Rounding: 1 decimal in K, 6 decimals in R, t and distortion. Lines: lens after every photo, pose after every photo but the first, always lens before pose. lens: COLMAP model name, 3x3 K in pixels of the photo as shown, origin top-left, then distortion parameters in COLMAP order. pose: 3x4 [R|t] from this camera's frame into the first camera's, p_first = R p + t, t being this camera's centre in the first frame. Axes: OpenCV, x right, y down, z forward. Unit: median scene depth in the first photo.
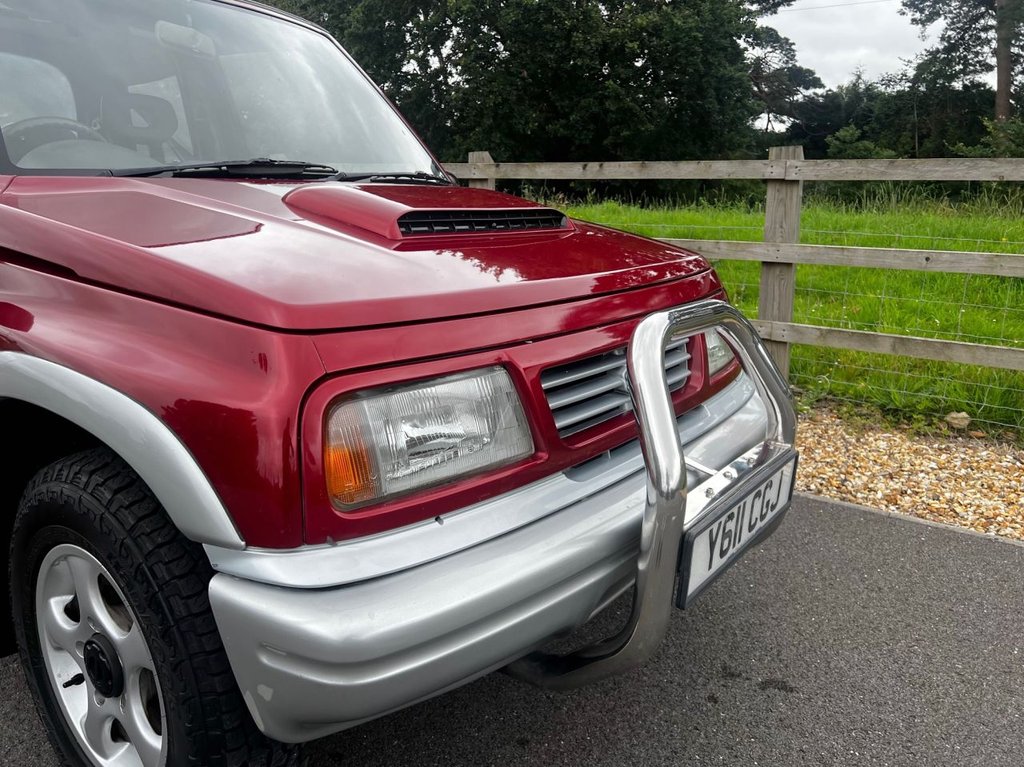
lens RADIAL K [[789.5, 0, 511.9], [0, 789.5, 370.6], [0, 0, 1]] dist [0.079899, -0.123588]
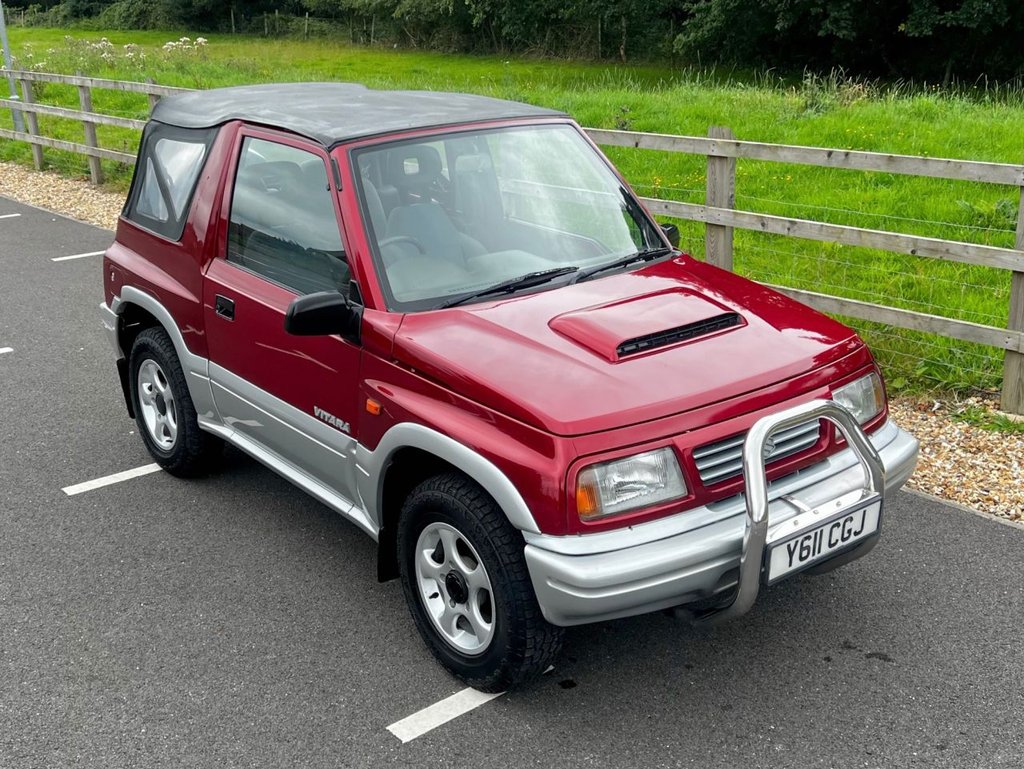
lens RADIAL K [[1176.4, 0, 471.8], [0, 1176.4, 382.0], [0, 0, 1]] dist [0.086506, -0.052158]
pose [[0.960761, 0.045076, -0.273690, 0.266532], [-0.018637, 0.994968, 0.098446, -0.385678], [0.276750, -0.089482, 0.956767, -1.601042]]
